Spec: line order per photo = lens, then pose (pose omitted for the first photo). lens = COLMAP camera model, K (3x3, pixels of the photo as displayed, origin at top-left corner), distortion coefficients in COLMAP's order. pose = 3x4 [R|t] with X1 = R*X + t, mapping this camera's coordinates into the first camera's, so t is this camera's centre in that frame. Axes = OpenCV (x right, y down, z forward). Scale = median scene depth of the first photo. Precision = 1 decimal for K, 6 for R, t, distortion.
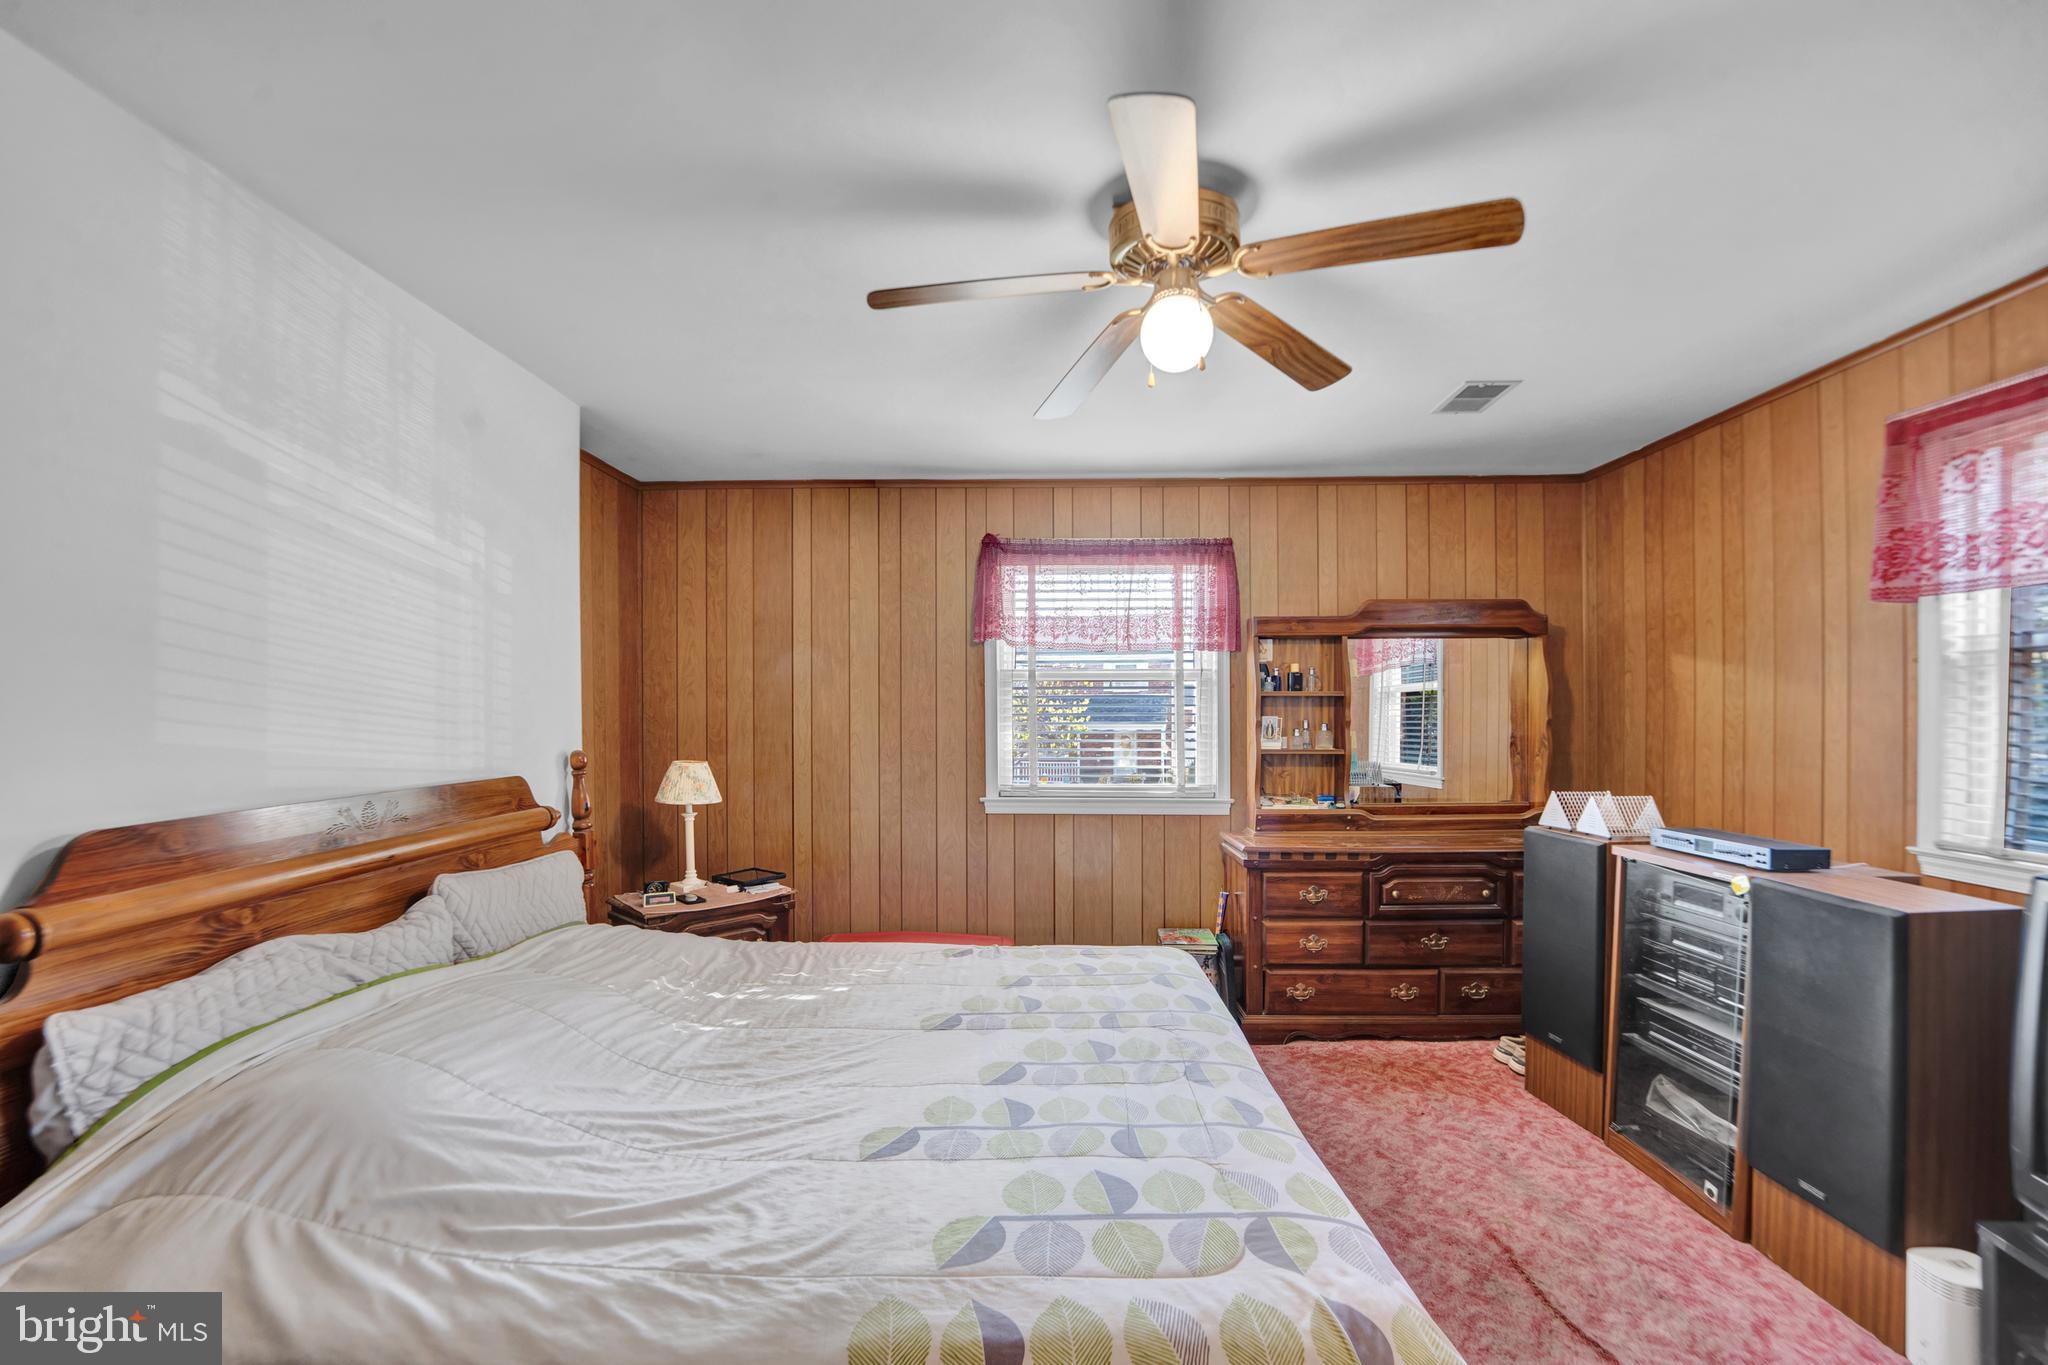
lens RADIAL K [[865.8, 0, 1019.6], [0, 865.8, 691.2], [0, 0, 1]] dist [-0.021586, -0.000192]
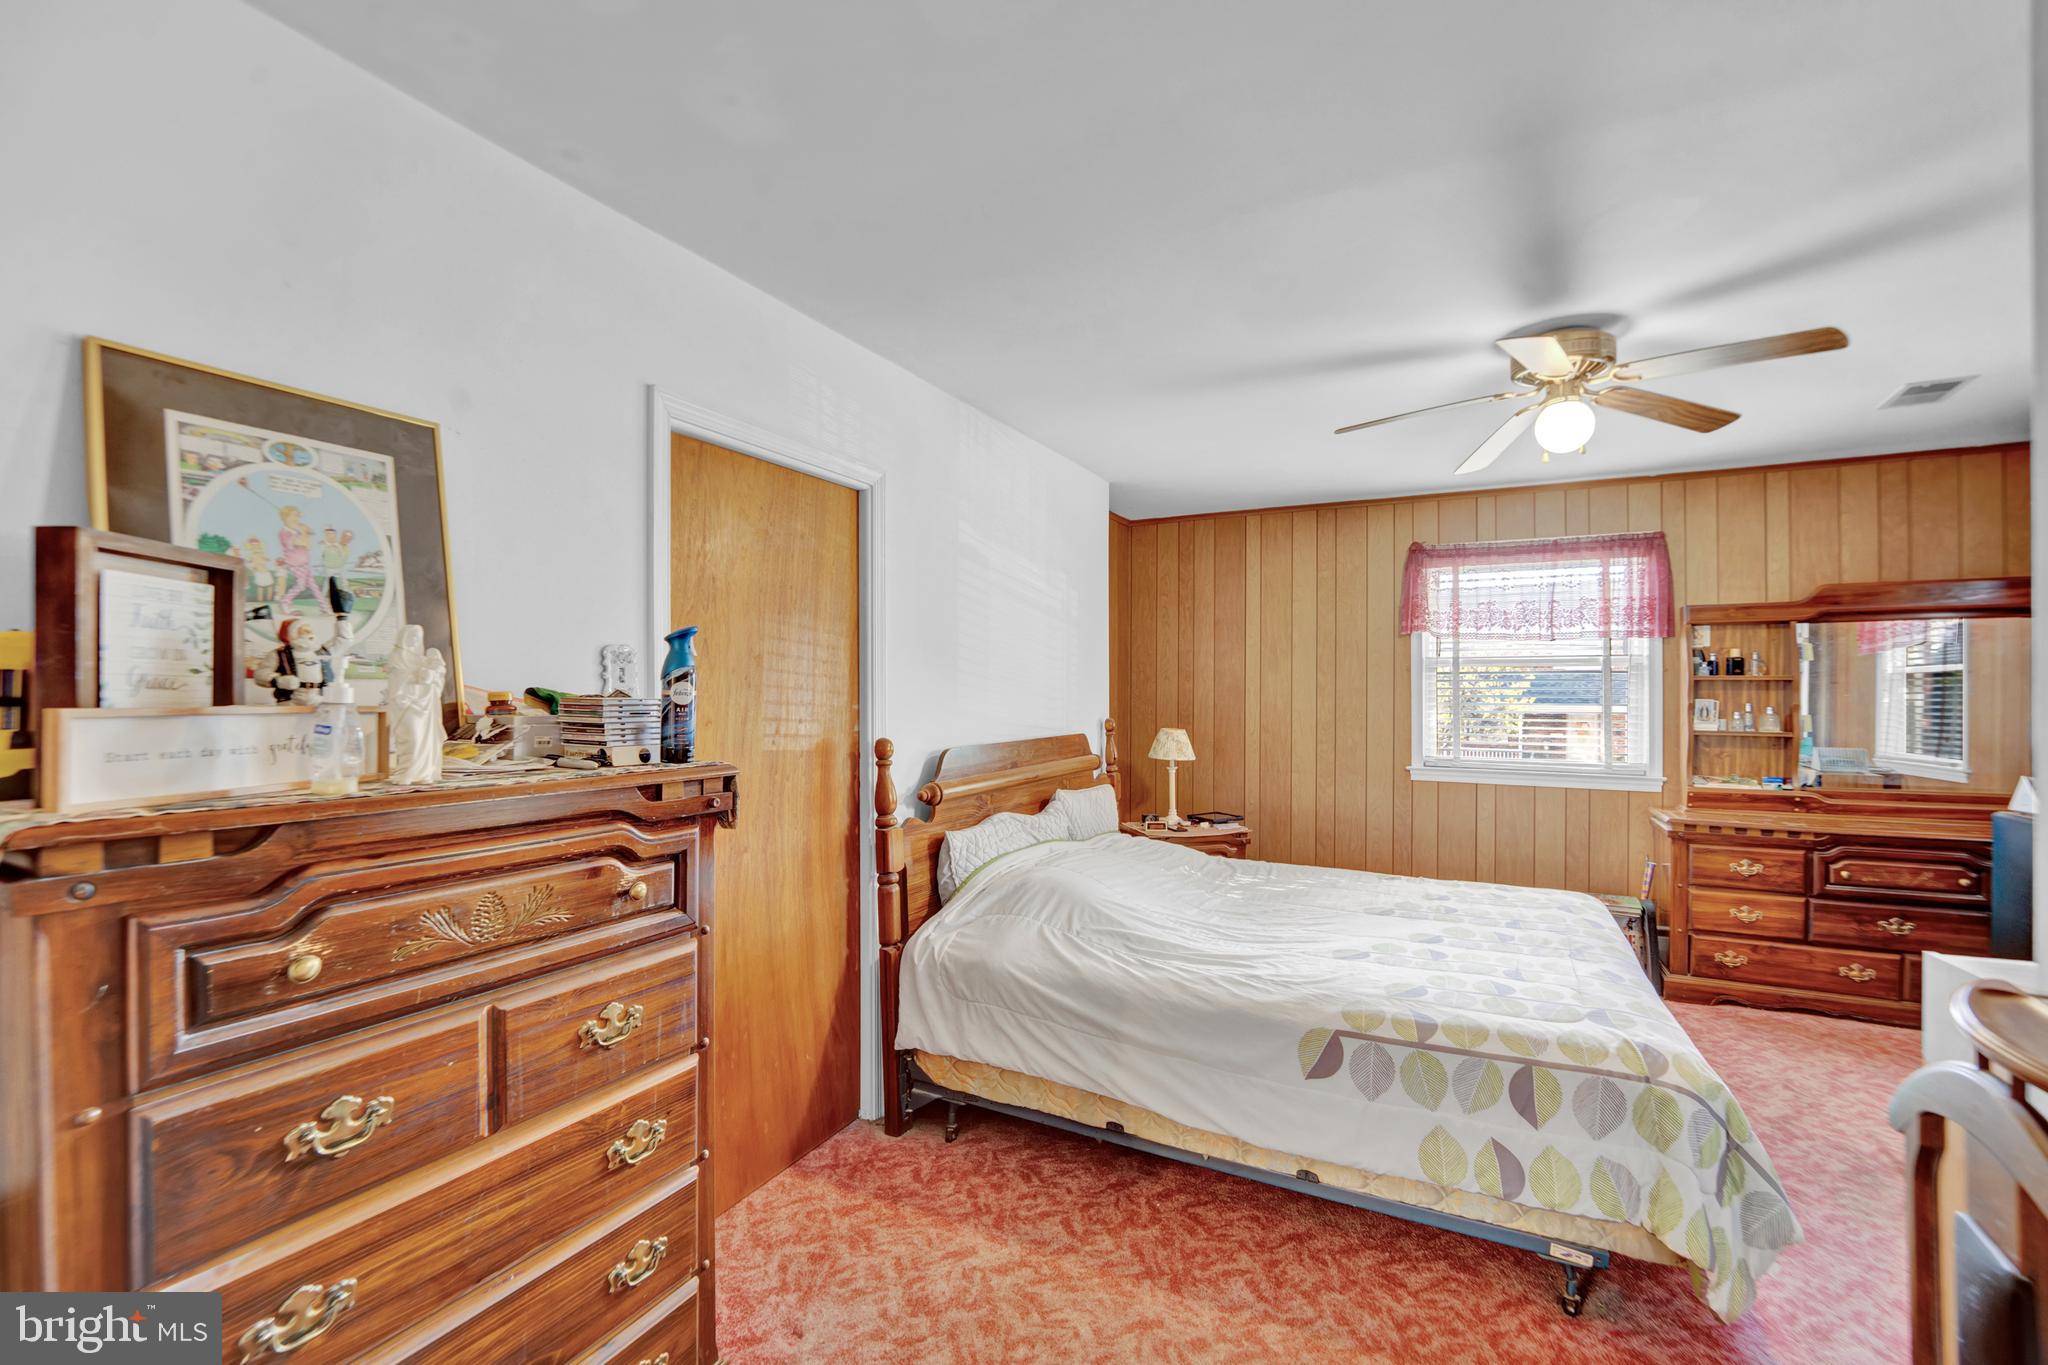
lens RADIAL K [[865.8, 0, 1019.6], [0, 865.8, 691.2], [0, 0, 1]] dist [-0.021586, -0.000192]
pose [[0.895616, 0.005182, -0.444798, 0.005086], [0.005427, 0.999730, 0.022574, -0.009492], [0.444795, -0.022631, 0.895346, -0.322577]]
